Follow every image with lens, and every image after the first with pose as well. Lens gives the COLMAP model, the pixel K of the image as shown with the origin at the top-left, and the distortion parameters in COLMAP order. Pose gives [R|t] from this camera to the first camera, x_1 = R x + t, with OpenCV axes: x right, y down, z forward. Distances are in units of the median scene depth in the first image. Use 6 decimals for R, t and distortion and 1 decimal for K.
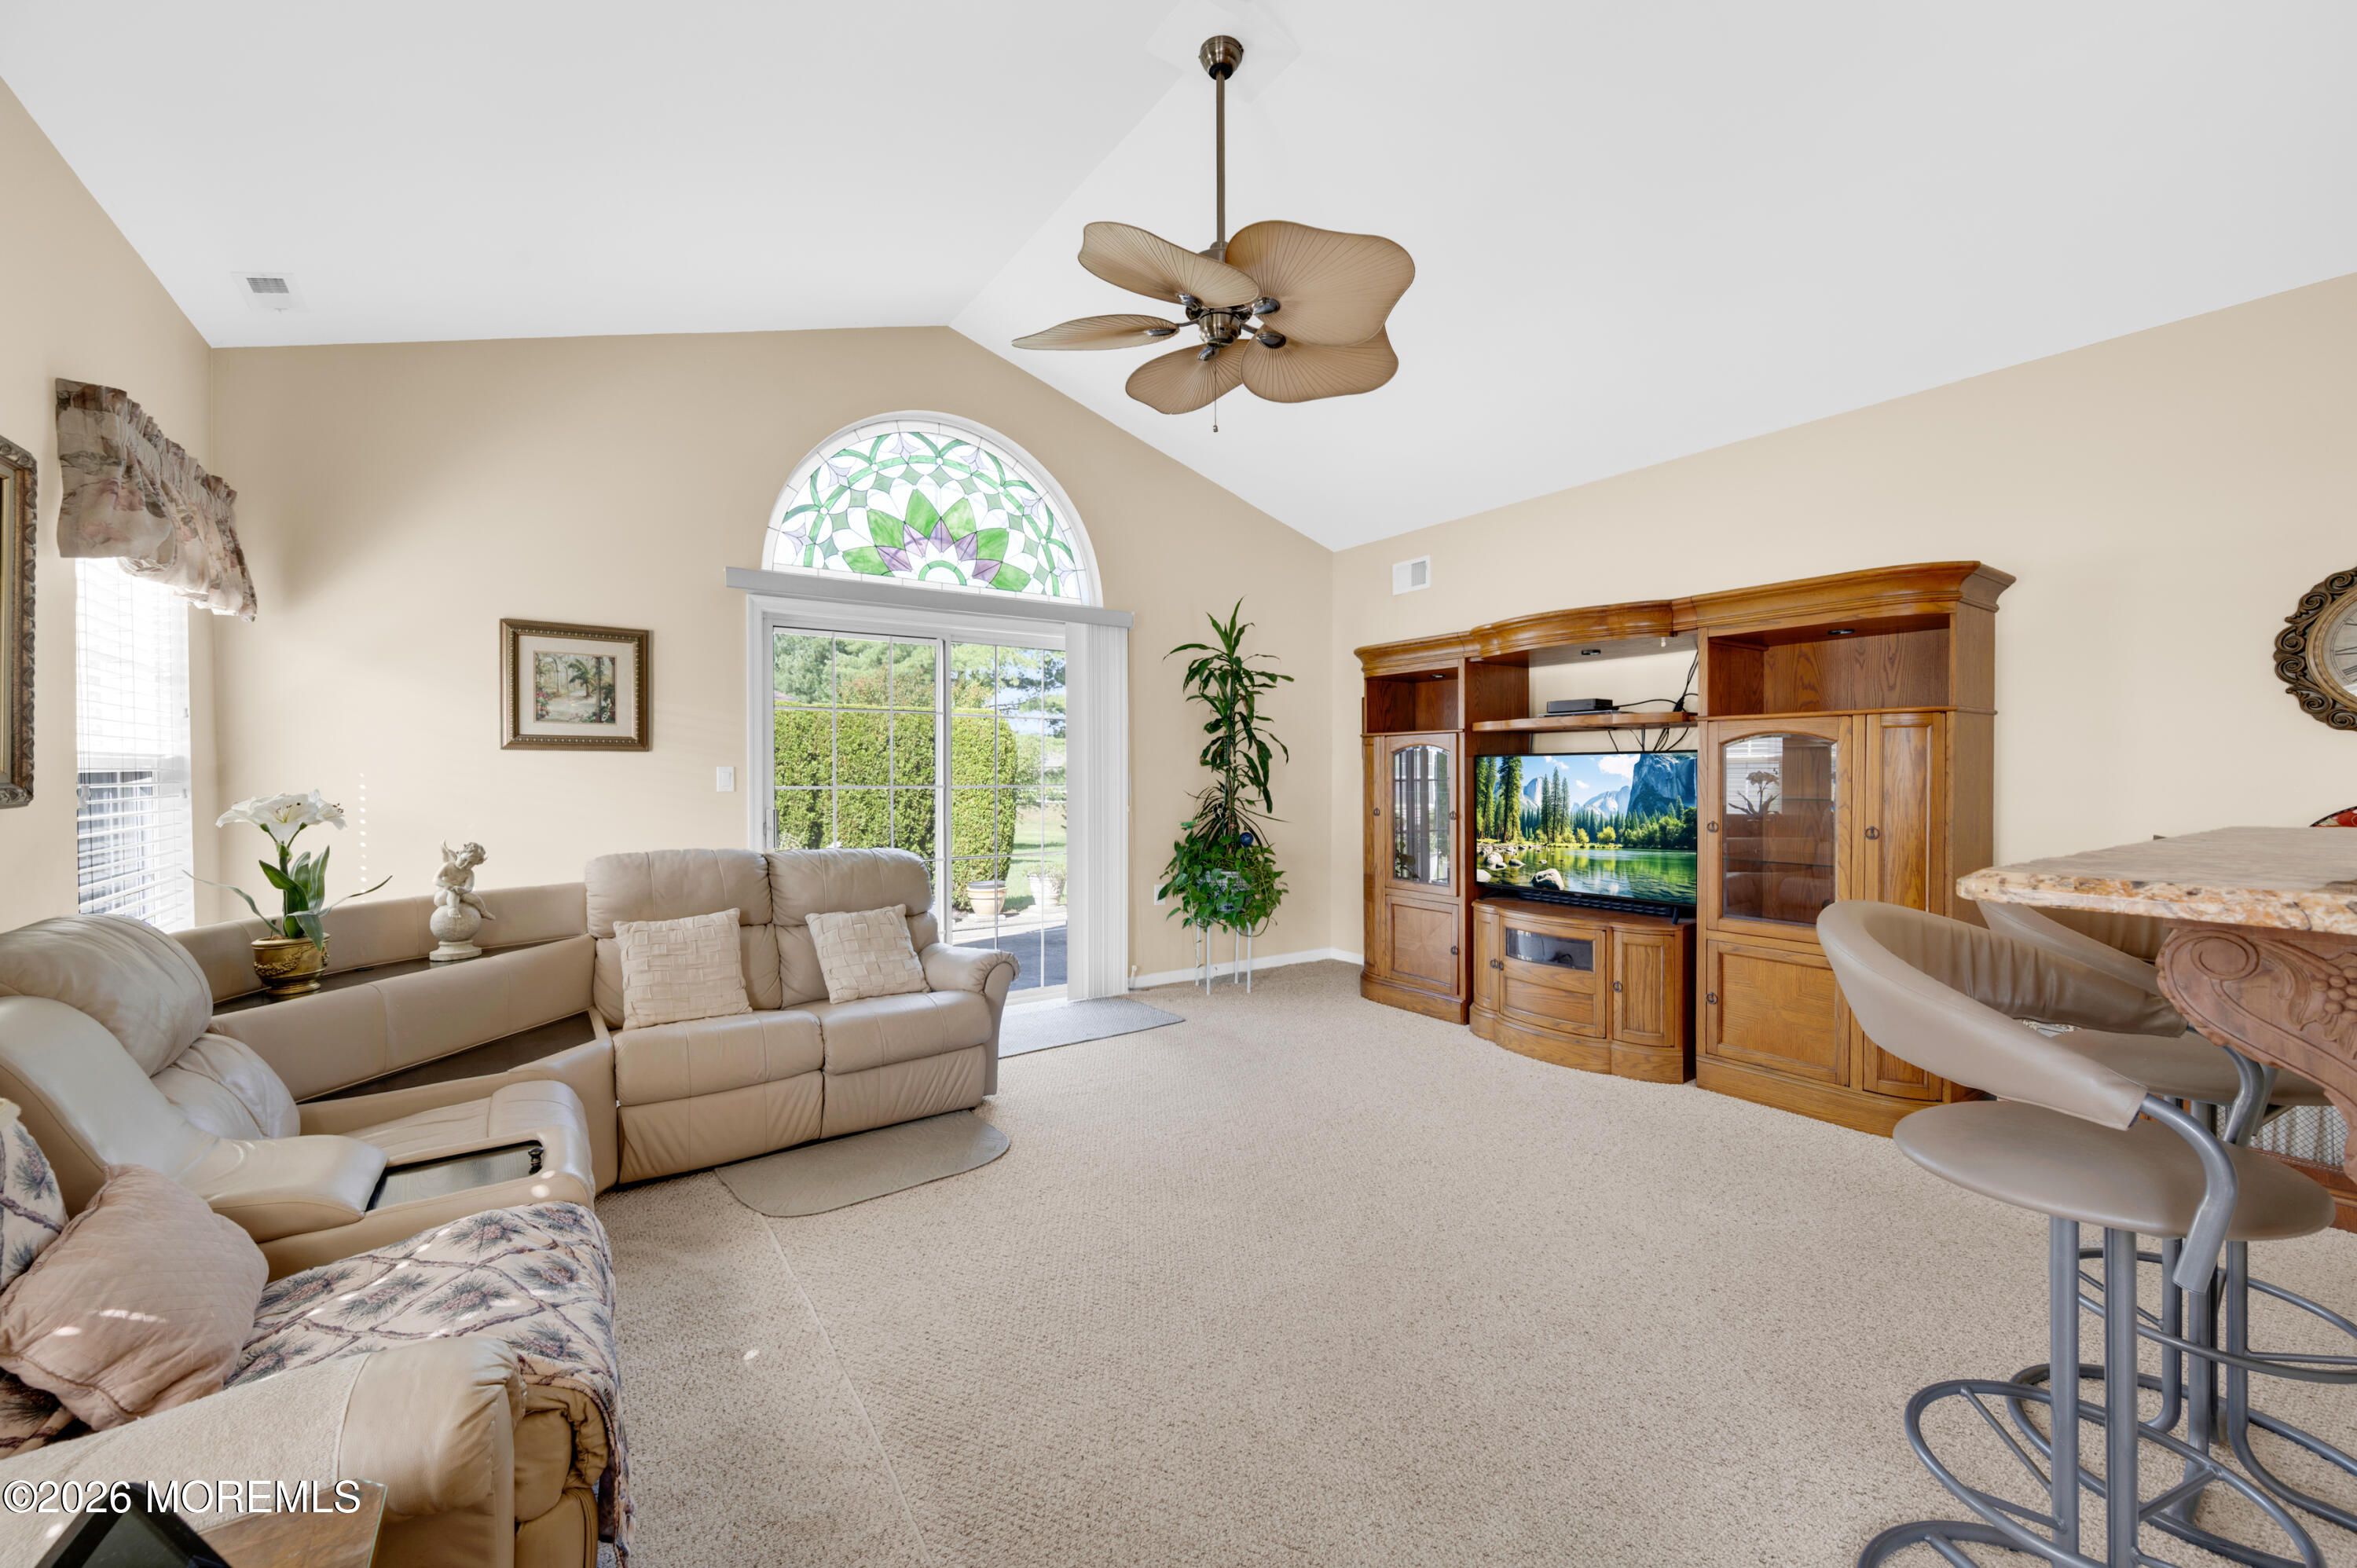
lens RADIAL K [[952.2, 0, 1178.5], [0, 952.2, 784.0], [0, 0, 1]] dist [-0.002630, -0.000093]
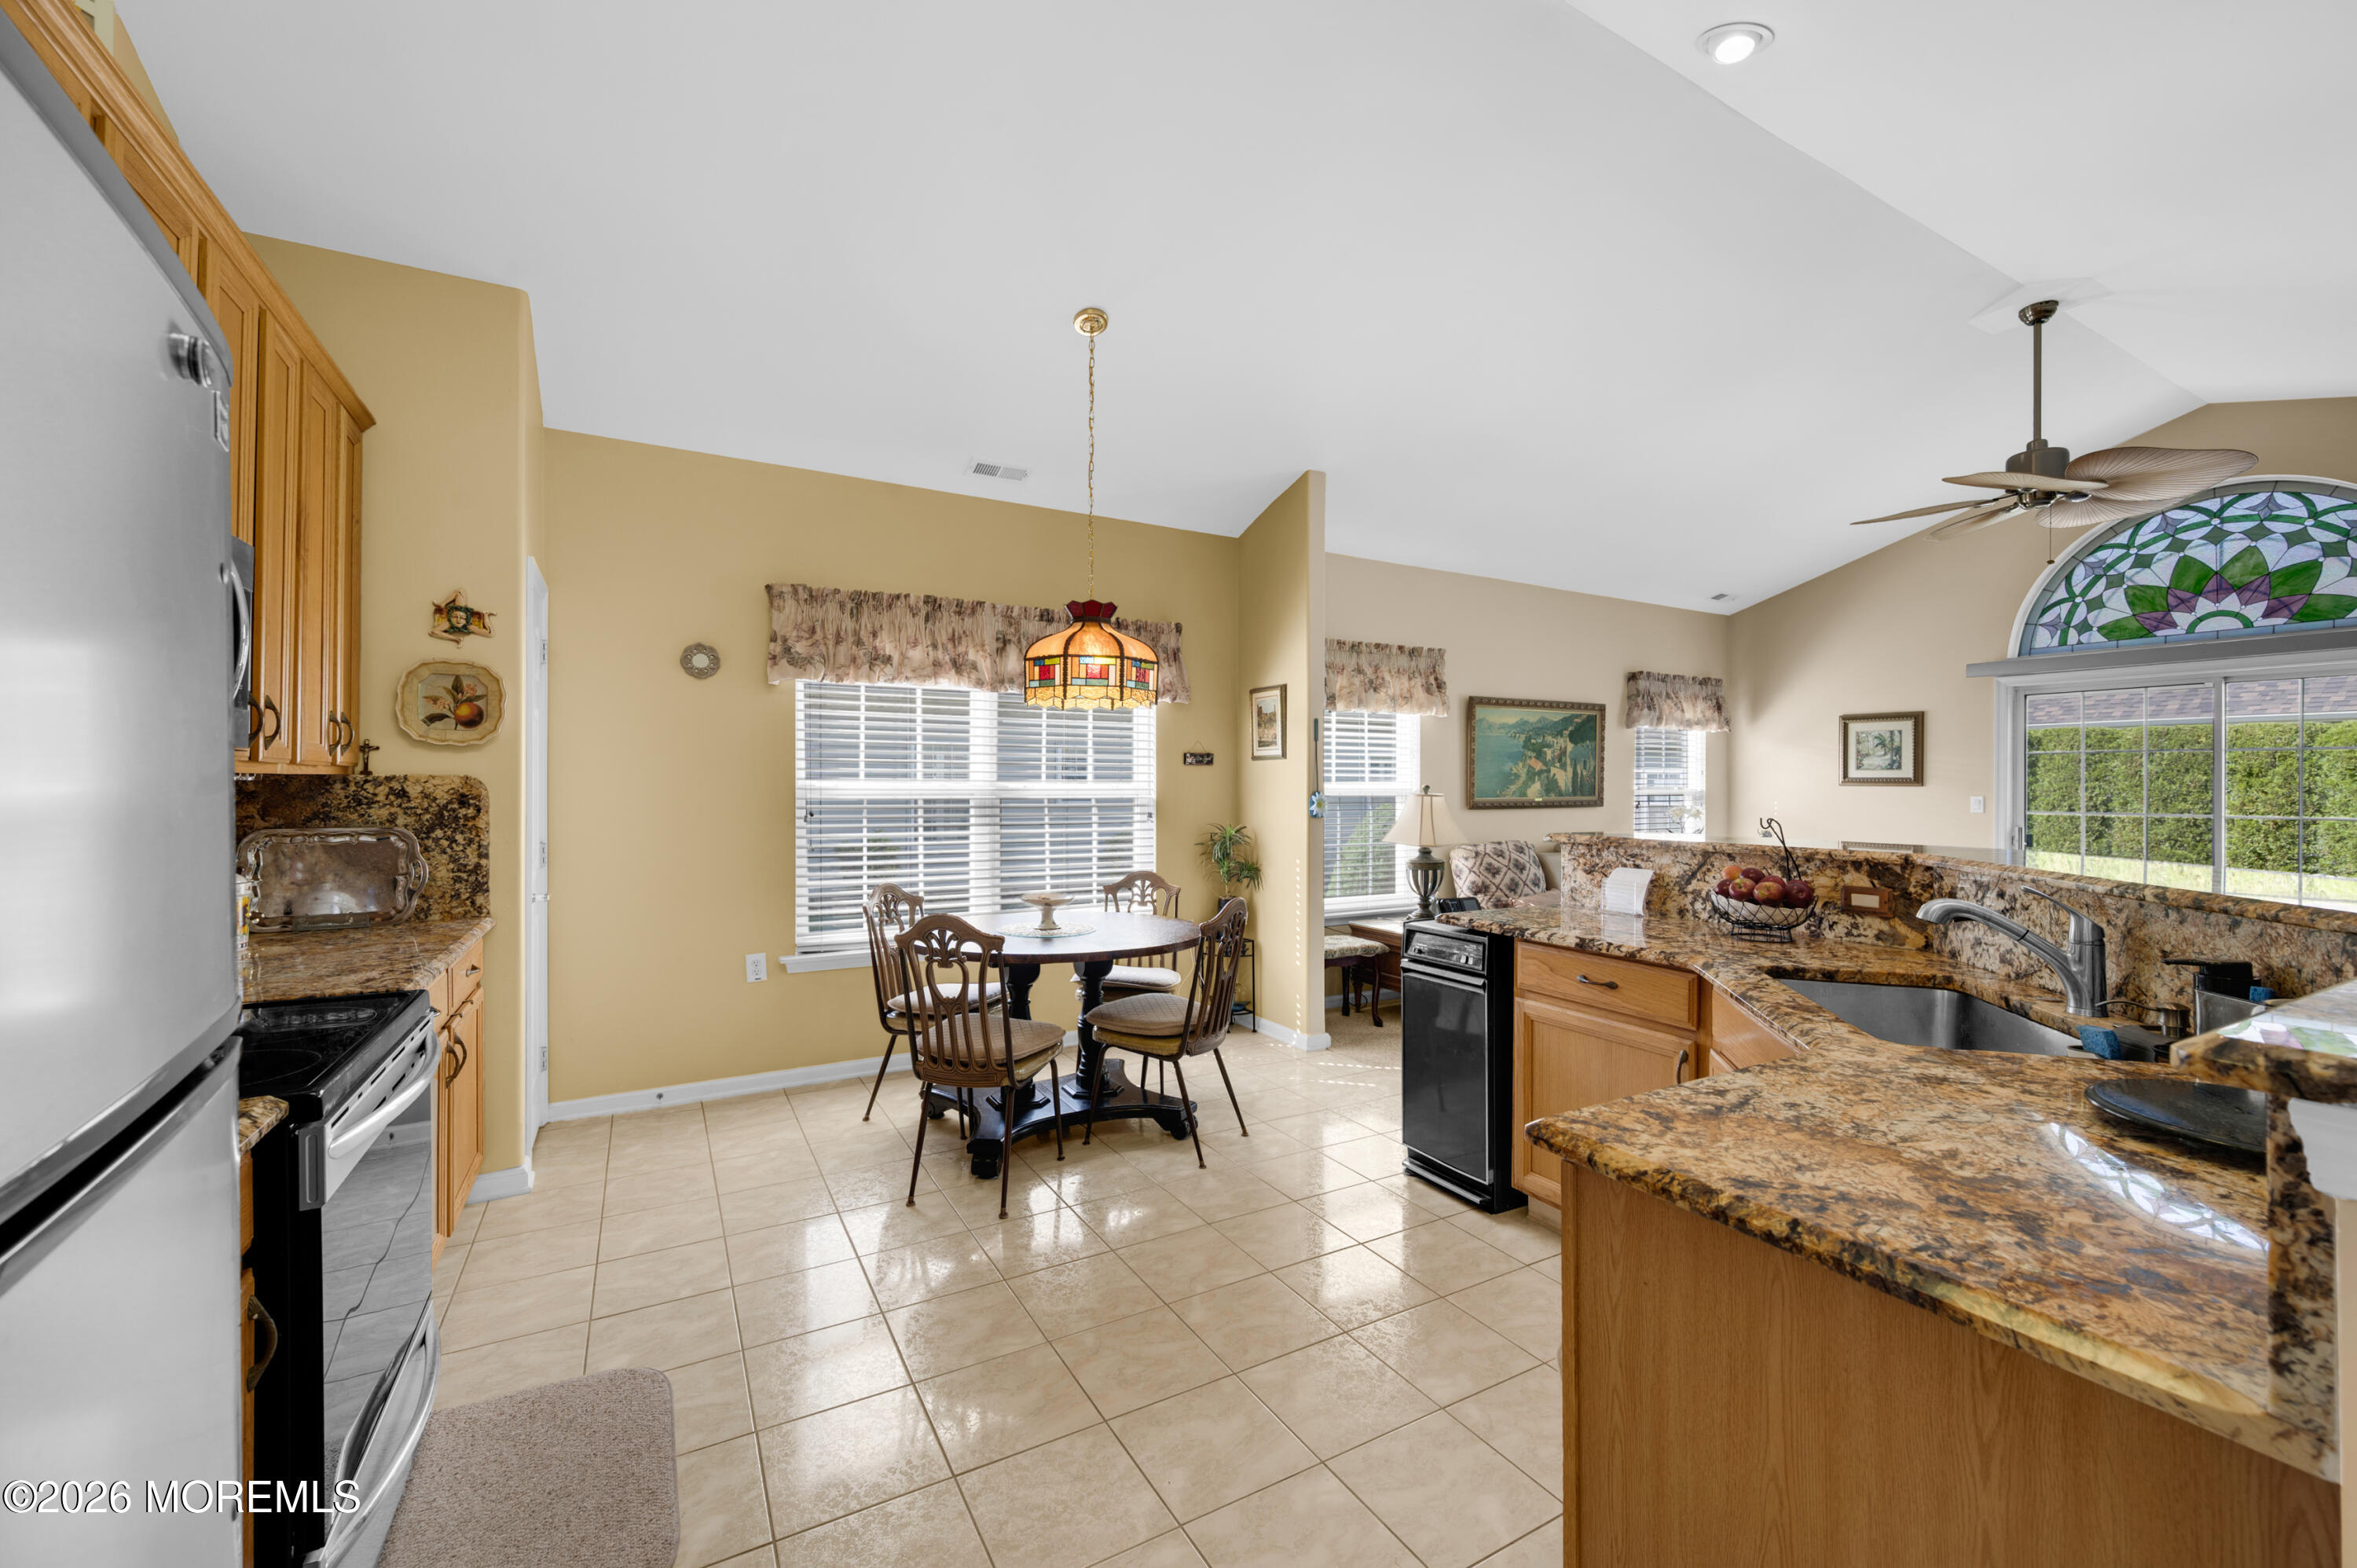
lens RADIAL K [[930.0, 0, 1166.9], [0, 930.0, 786.1], [0, 0, 1]] dist [0.000243, 0.000084]
pose [[-0.106245, 0.002540, -0.994337, 1.002883], [-0.017835, 0.999831, 0.004460, -0.016298], [0.994180, 0.018208, -0.106181, -0.093546]]
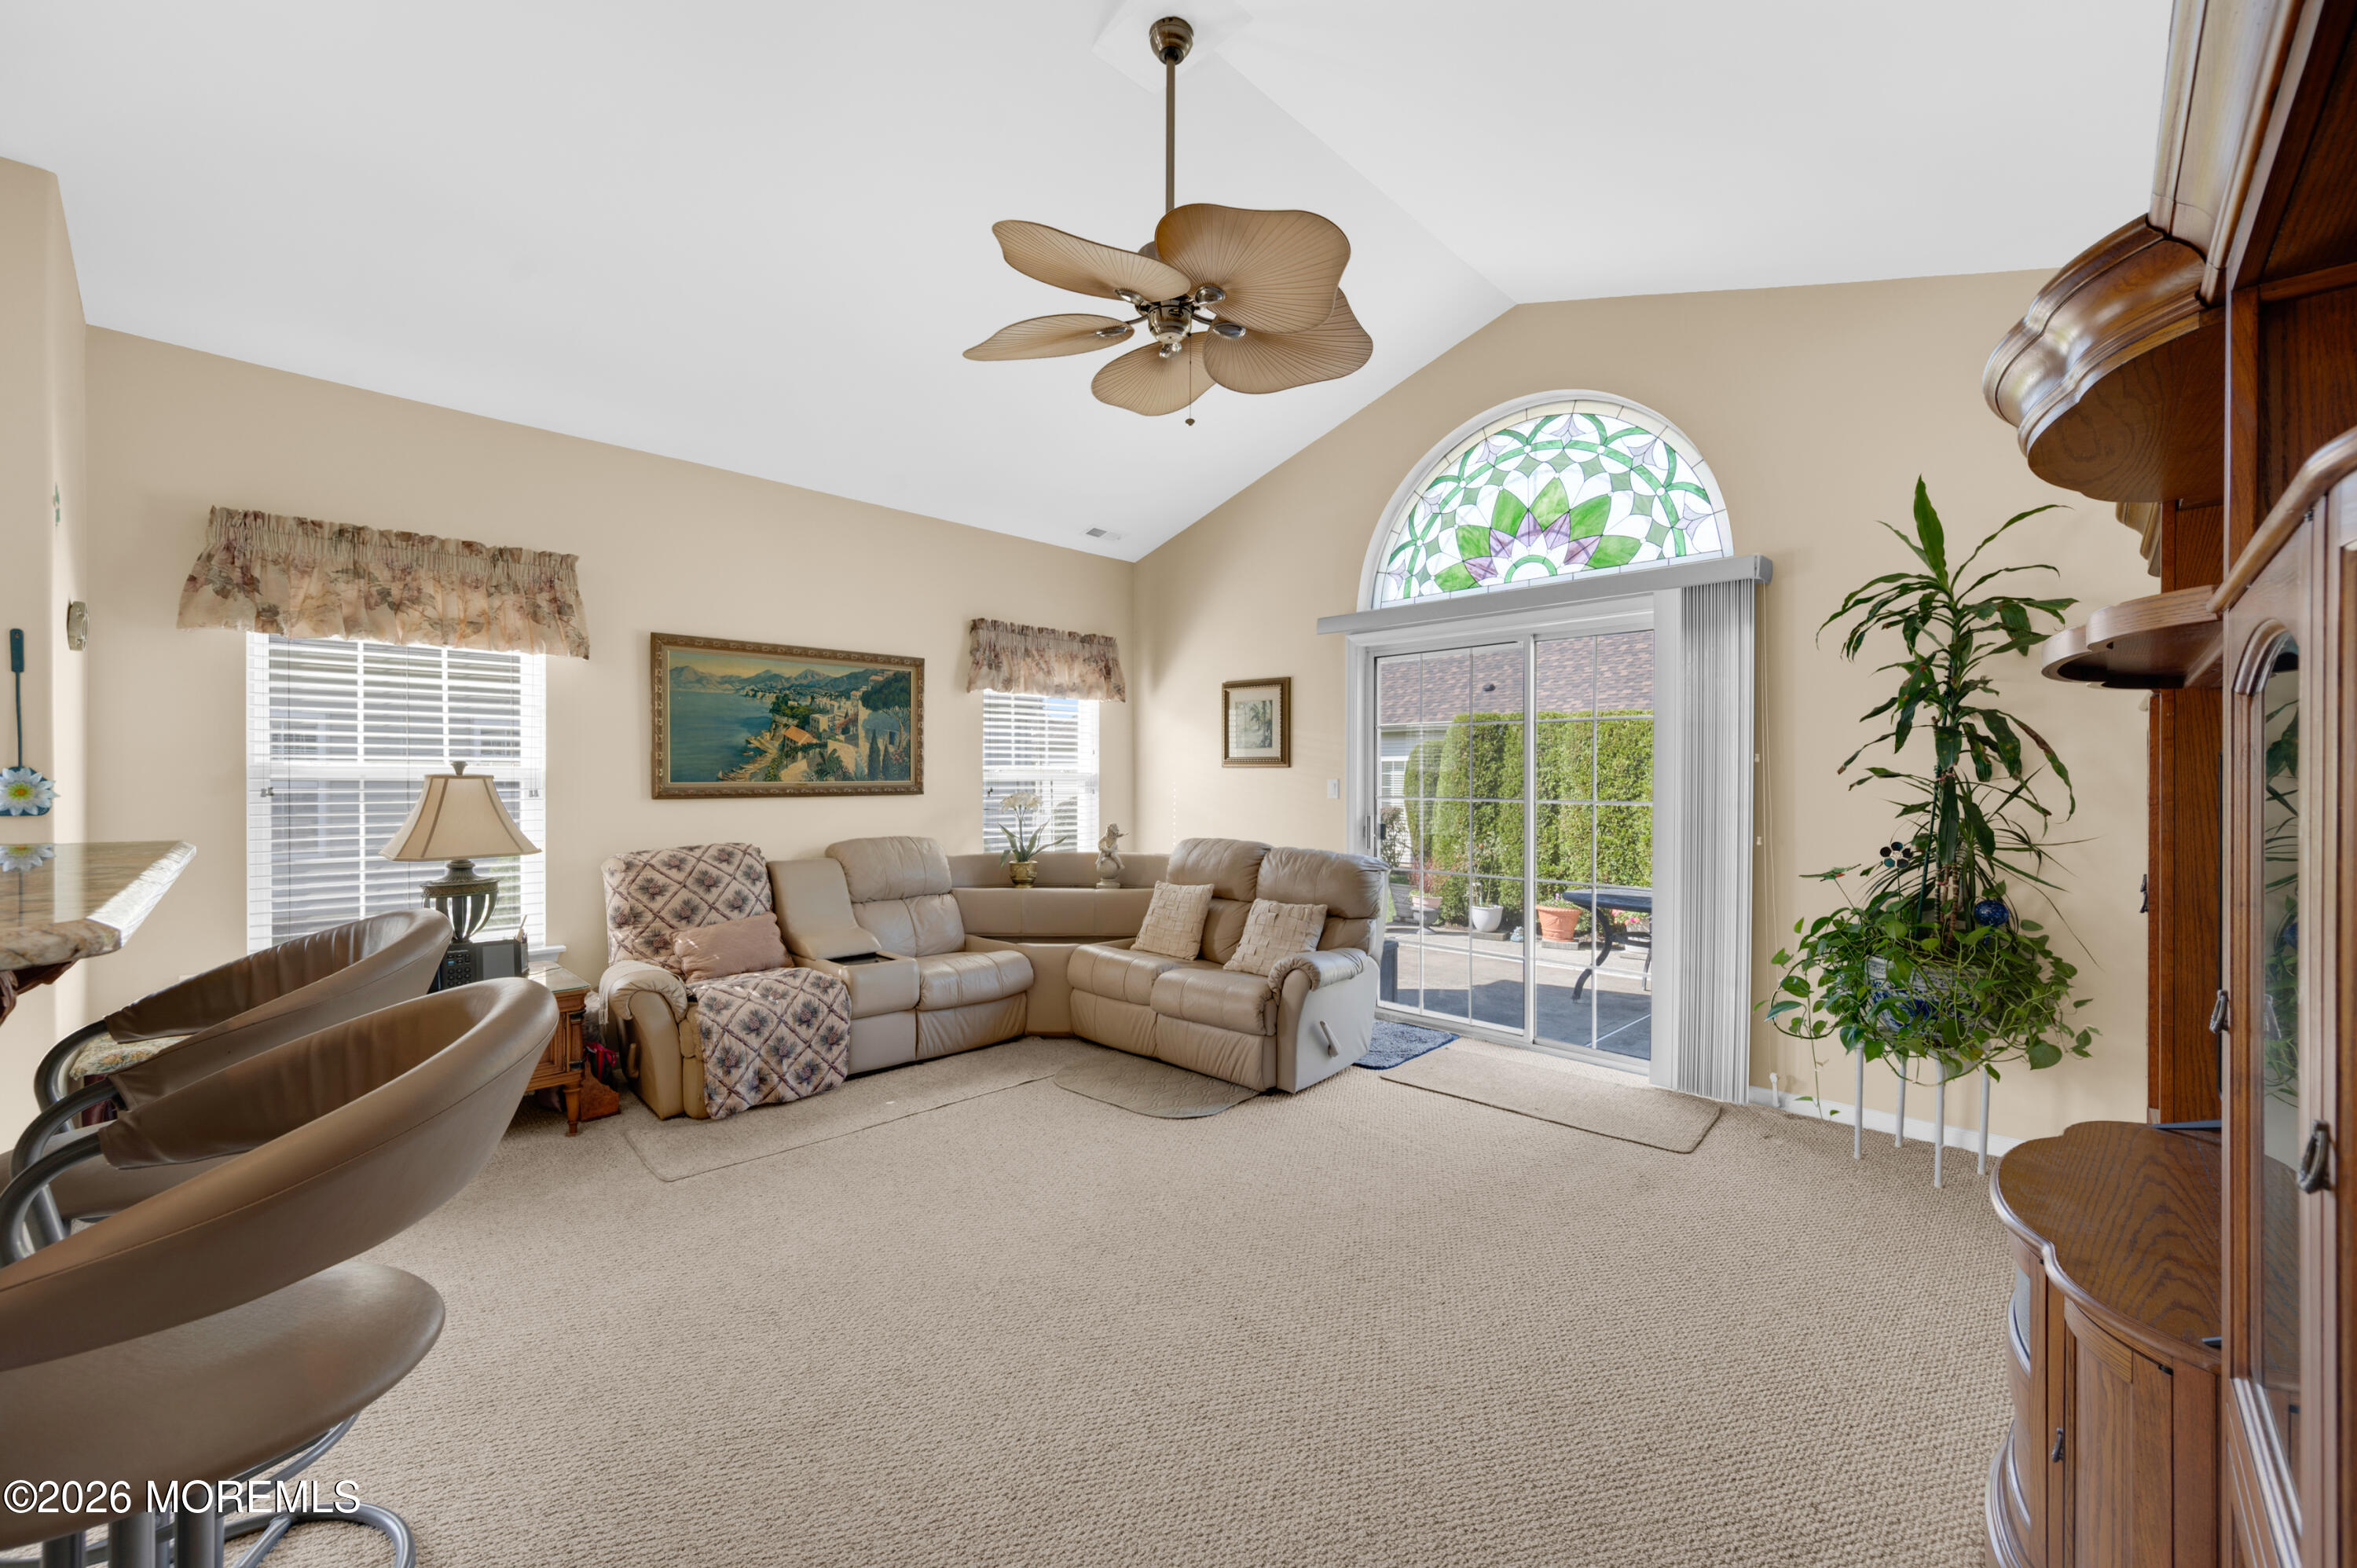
lens RADIAL K [[927.4, 0, 1180.6], [0, 927.4, 786.6], [0, 0, 1]] dist [-0.000528, 0.000016]
pose [[0.175589, 0.009908, -0.984414, 0.612446], [-0.016756, 0.999835, 0.007074, -0.011973], [0.984321, 0.015253, 0.175726, 0.541597]]
